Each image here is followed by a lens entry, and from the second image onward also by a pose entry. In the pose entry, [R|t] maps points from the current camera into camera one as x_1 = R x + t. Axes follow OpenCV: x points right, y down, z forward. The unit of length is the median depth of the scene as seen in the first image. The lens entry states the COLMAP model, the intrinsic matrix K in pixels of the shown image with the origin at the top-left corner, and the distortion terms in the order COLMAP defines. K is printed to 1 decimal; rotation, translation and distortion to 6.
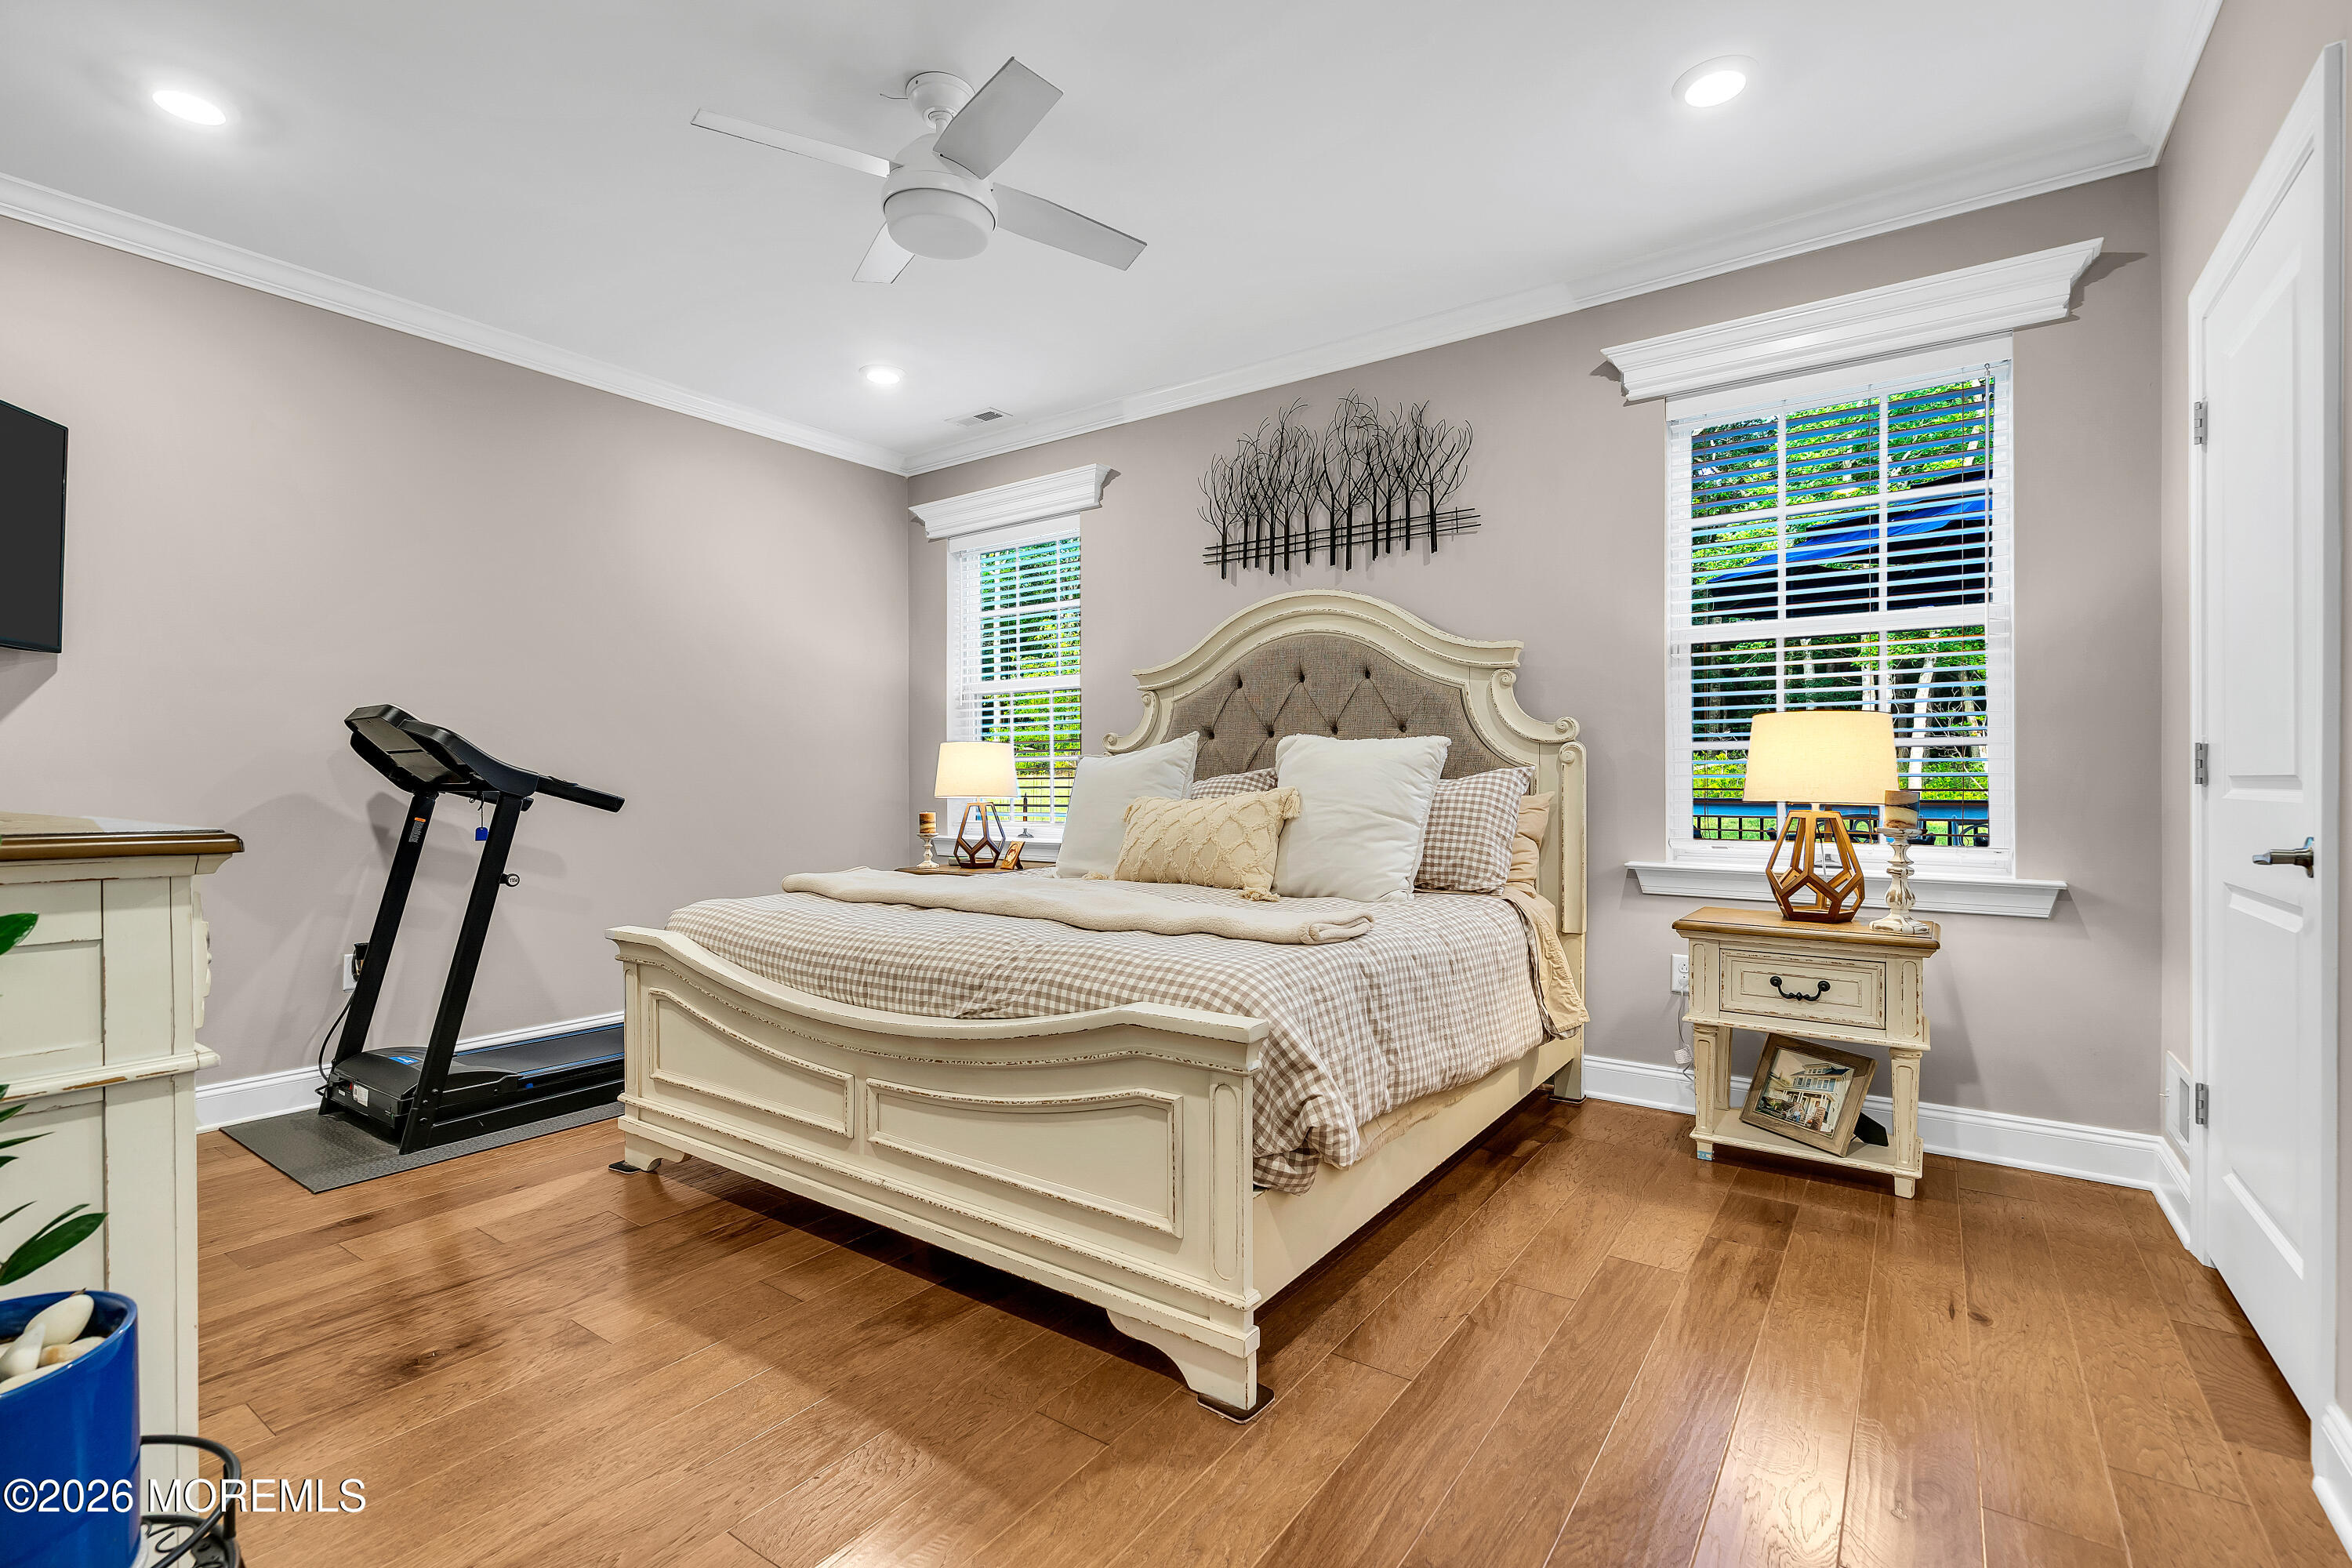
lens RADIAL K [[1042.4, 0, 1176.0], [0, 1042.4, 776.9], [0, 0, 1]] dist [0.002361, 0.001024]
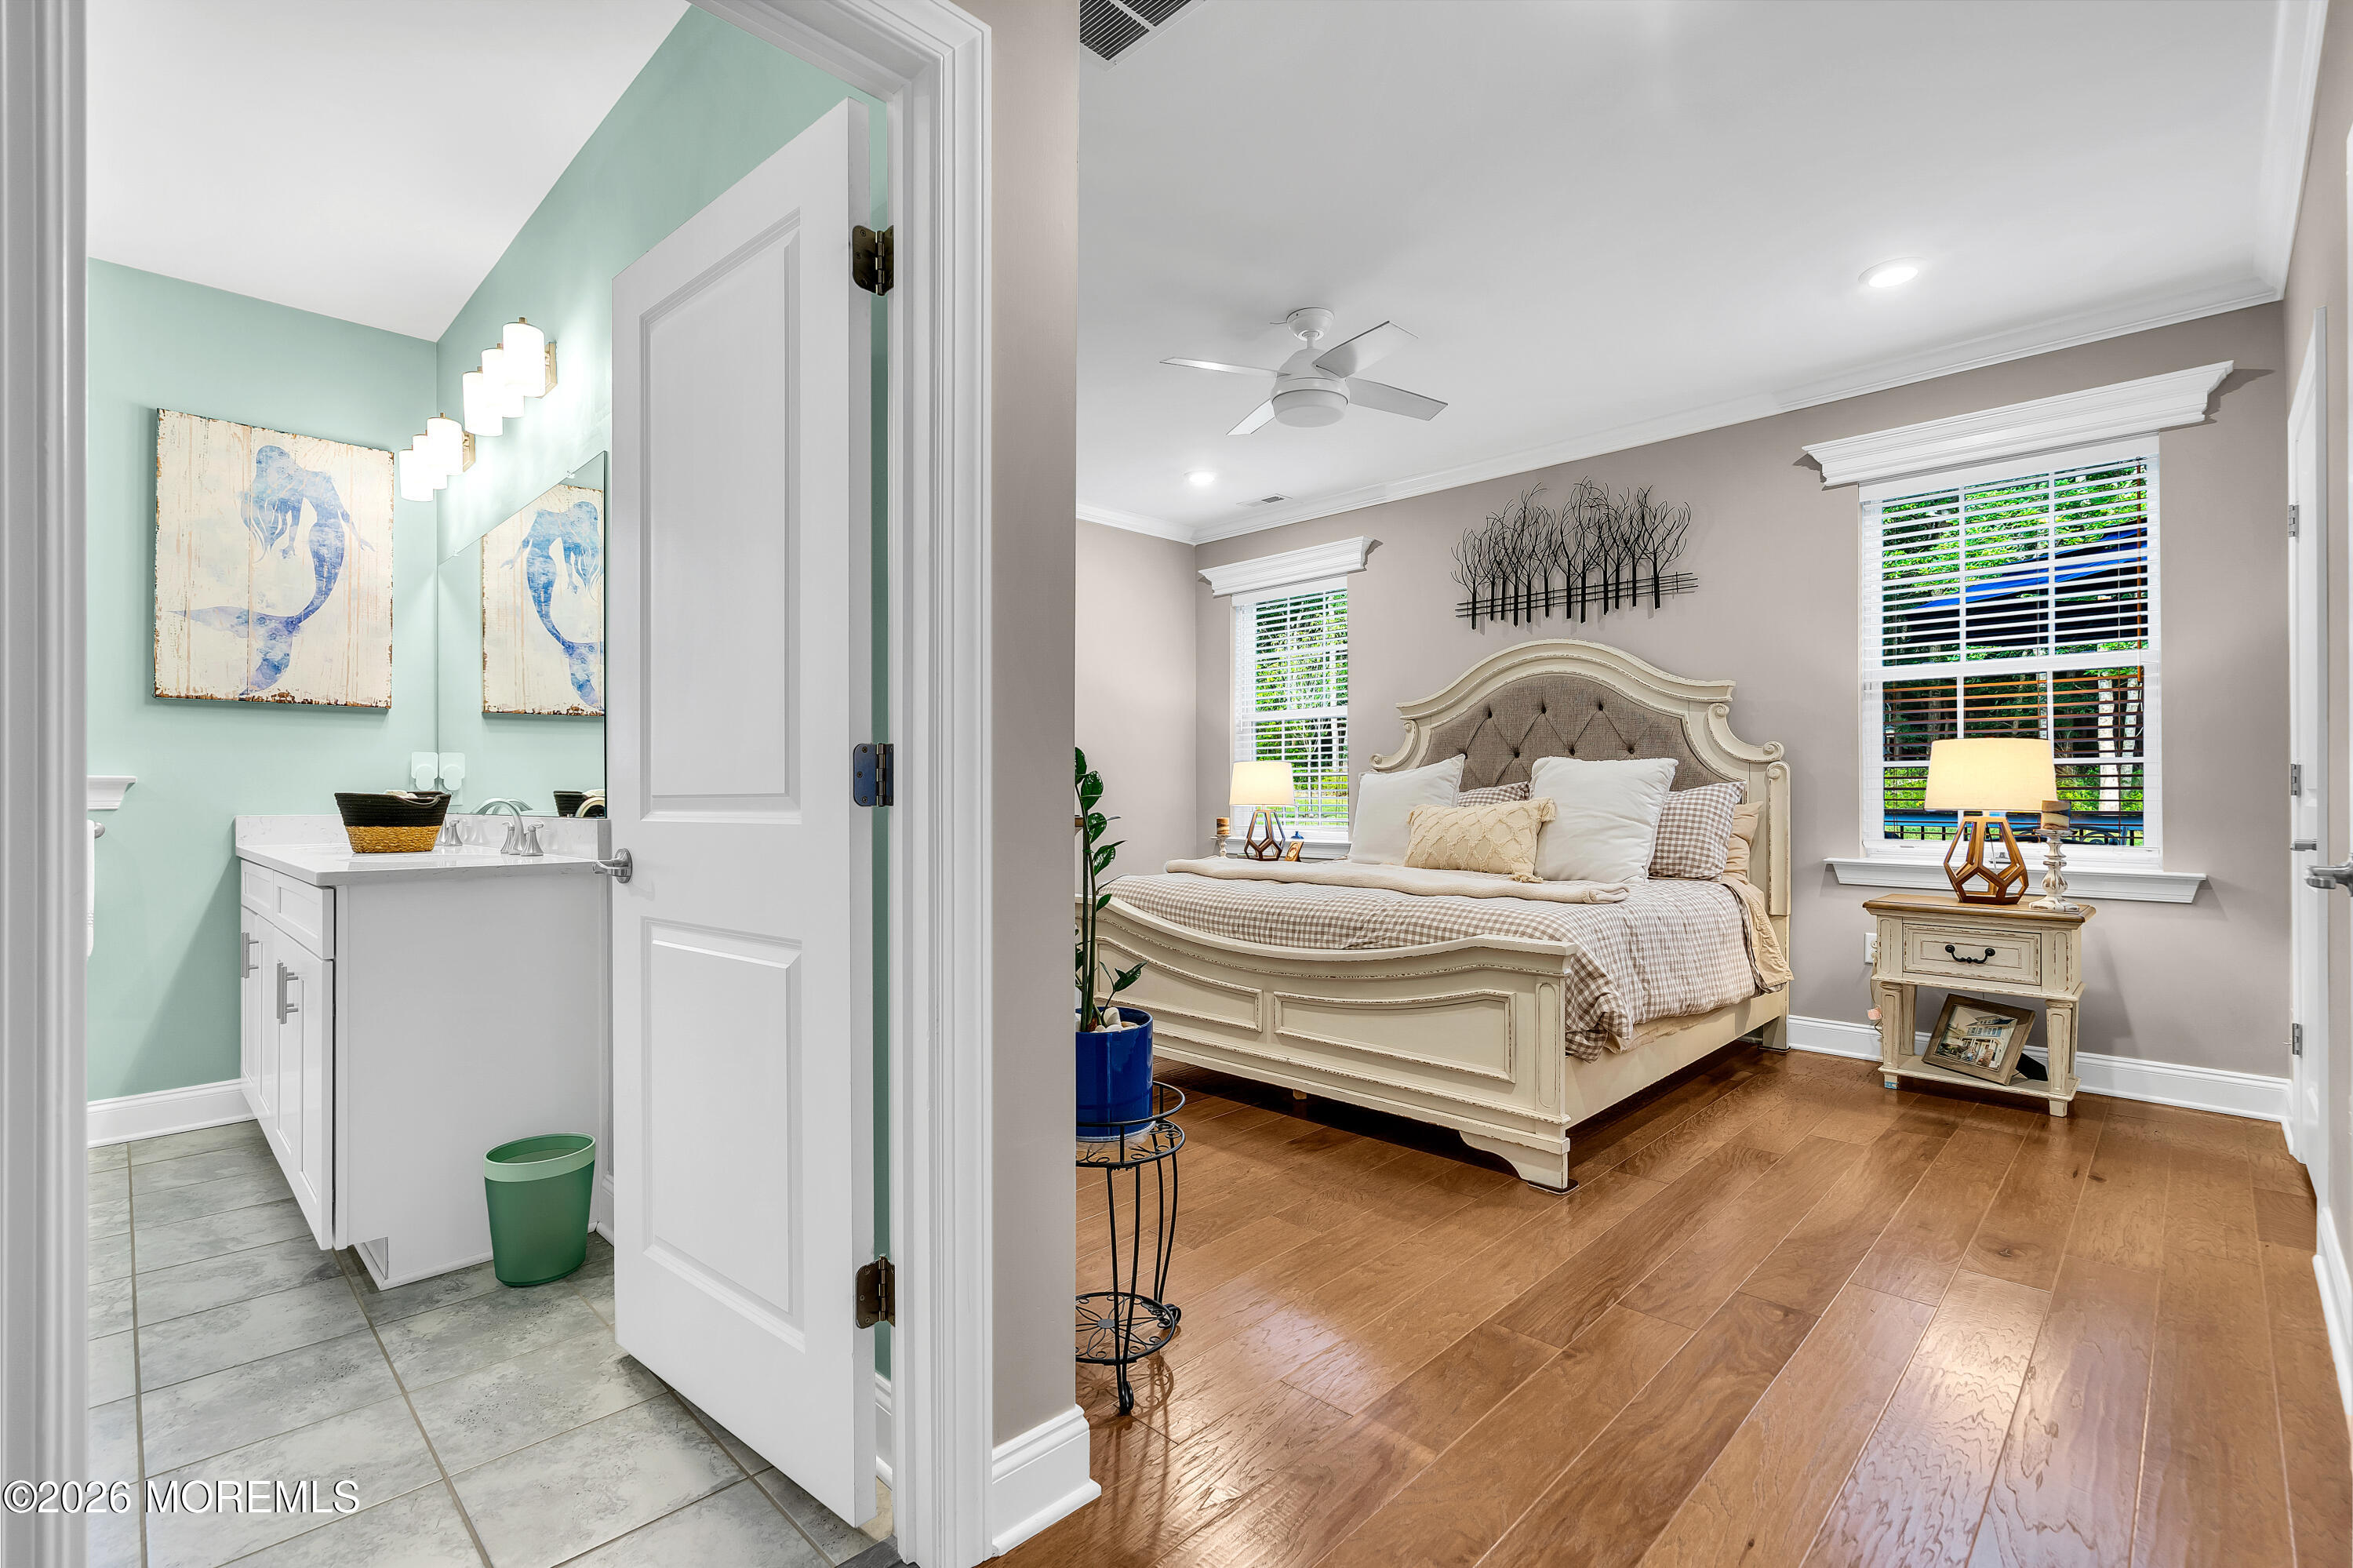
lens RADIAL K [[1042.8, 0, 1183.7], [0, 1042.8, 784.1], [0, 0, 1]] dist [0.002361, 0.001024]
pose [[0.988811, -0.000184, -0.149176, -0.161190], [-0.000505, 0.999989, -0.004579, -0.000809], [0.149176, 0.004603, 0.988800, -0.400939]]
